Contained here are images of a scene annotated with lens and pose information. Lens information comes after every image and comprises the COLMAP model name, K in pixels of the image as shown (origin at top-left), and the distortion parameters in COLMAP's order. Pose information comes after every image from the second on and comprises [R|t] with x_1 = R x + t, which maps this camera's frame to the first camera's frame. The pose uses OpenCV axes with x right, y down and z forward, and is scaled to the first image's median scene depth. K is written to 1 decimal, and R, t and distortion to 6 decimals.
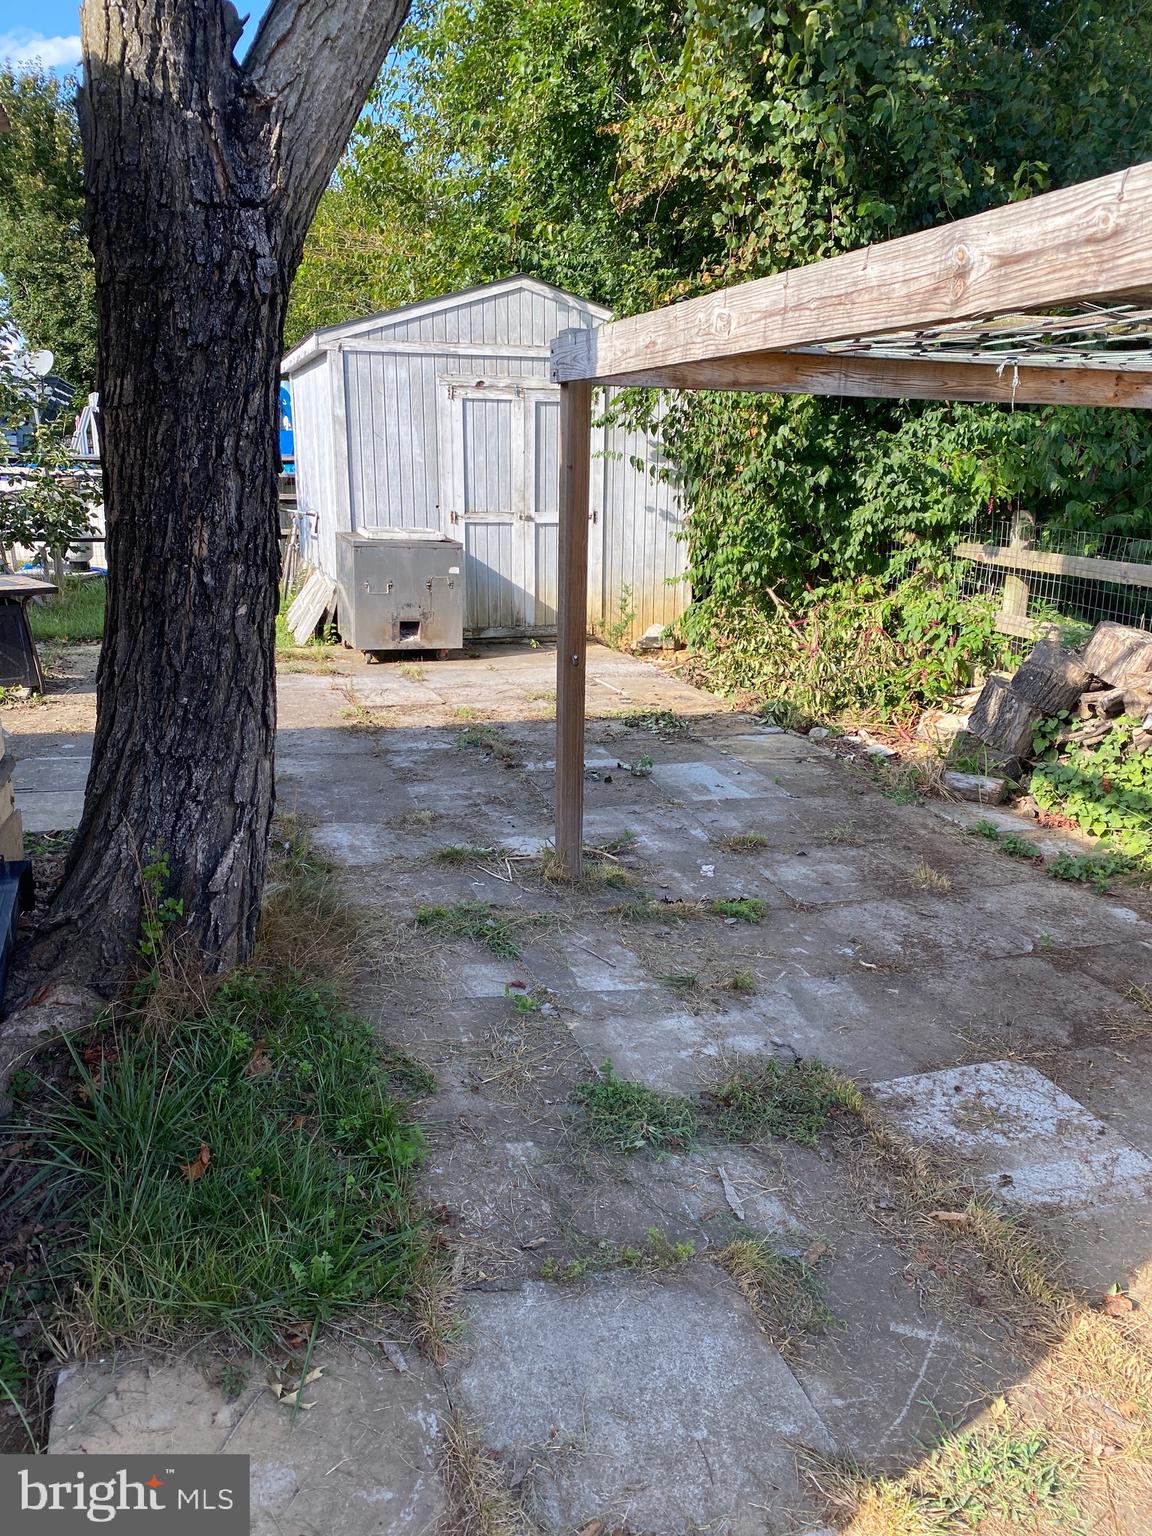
lens RADIAL K [[1180.5, 0, 576.0], [0, 1180.5, 768.0], [0, 0, 1]] dist [0.045341, -0.054175]
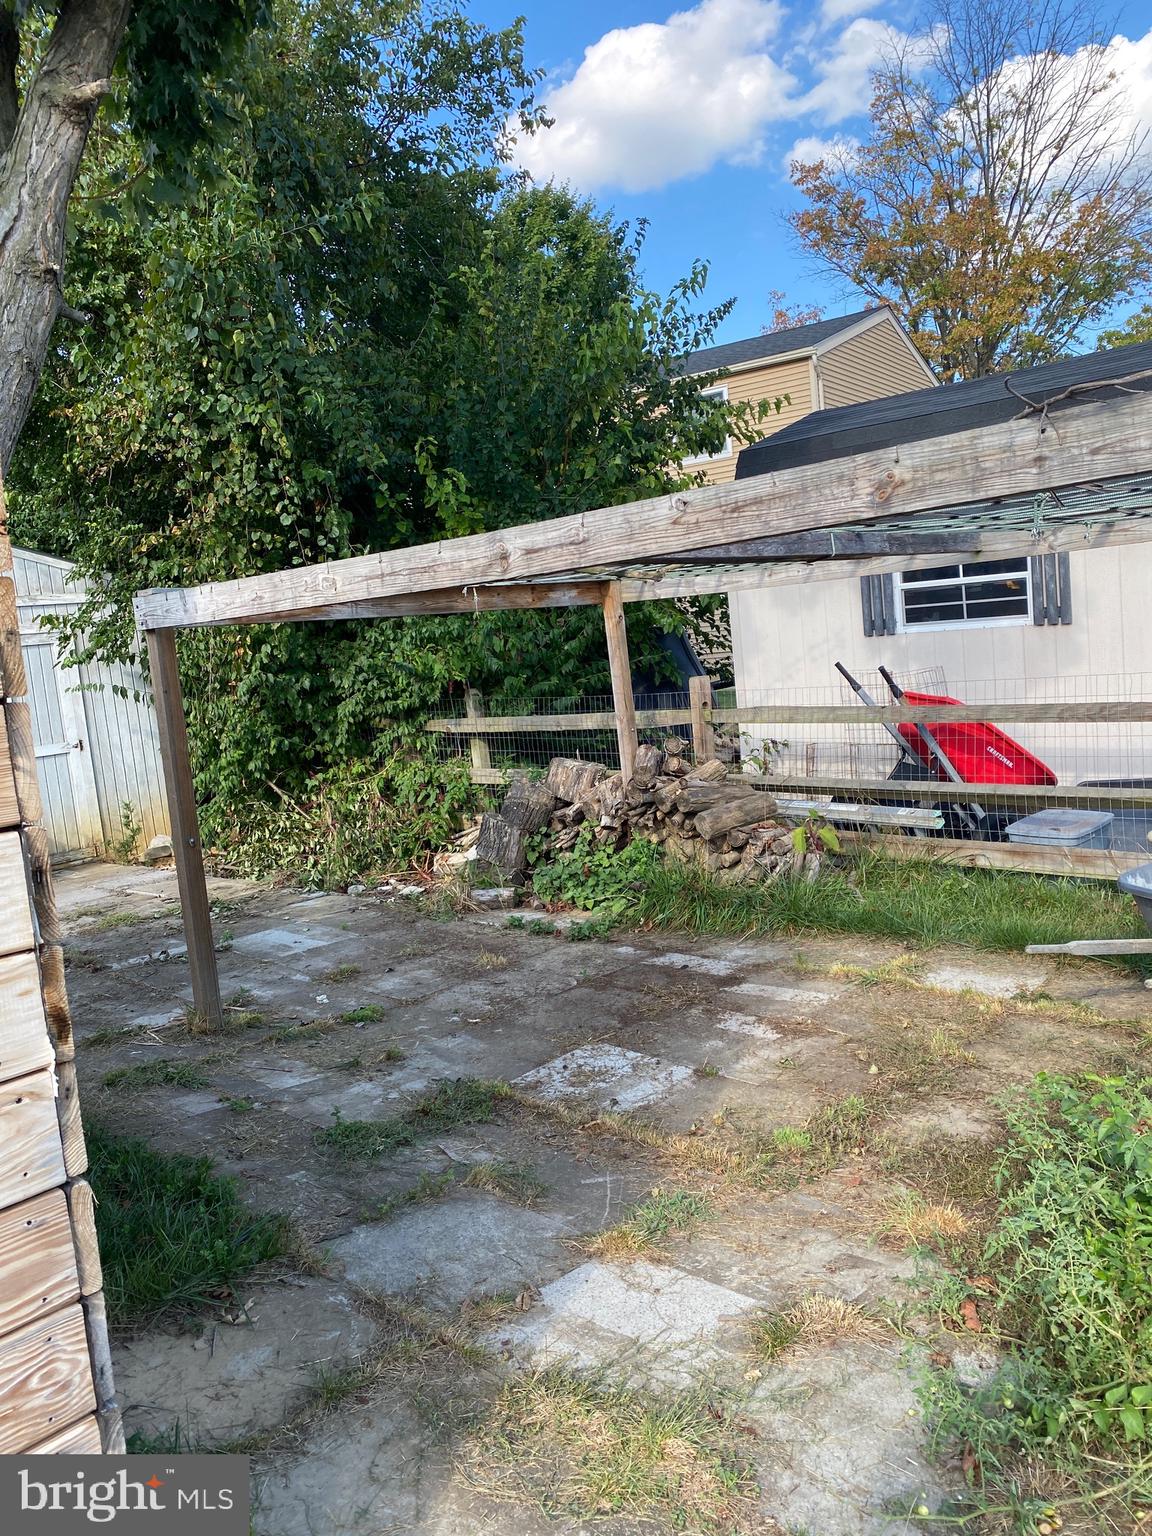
lens RADIAL K [[1180.5, 0, 576.0], [0, 1180.5, 768.0], [0, 0, 1]] dist [0.045341, -0.054175]
pose [[0.877931, -0.153419, 0.453542, -0.127034], [0.227593, 0.967130, -0.113406, 0.039654], [-0.421235, 0.202785, 0.883990, -0.170675]]
